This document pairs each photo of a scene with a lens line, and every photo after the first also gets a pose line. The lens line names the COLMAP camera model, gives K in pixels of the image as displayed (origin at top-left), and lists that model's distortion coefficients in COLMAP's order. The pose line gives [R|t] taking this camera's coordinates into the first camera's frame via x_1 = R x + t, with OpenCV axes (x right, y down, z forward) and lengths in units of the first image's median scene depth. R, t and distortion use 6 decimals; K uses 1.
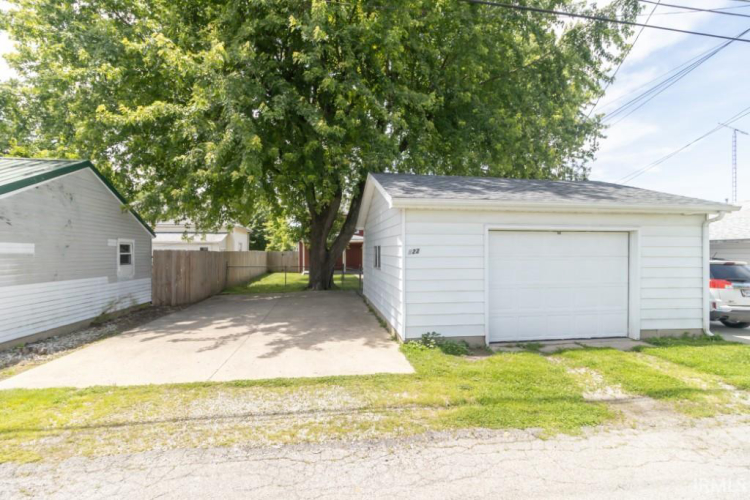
lens RADIAL K [[353.1, 0, 361.0], [0, 353.1, 249.8], [0, 0, 1]] dist [-0.000151, -0.000320]
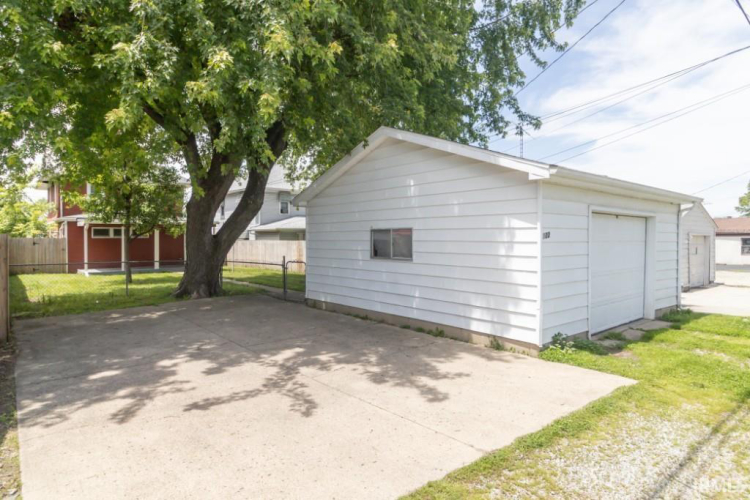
lens RADIAL K [[445.5, 0, 375.0], [0, 445.5, 250.0], [0, 0, 1]] dist [-0.001409, -0.002386]
pose [[0.848068, -0.012790, 0.529734, -0.860675], [-0.002861, 0.999584, 0.028714, 0.011993], [-0.529880, -0.025867, 0.847678, 0.416387]]
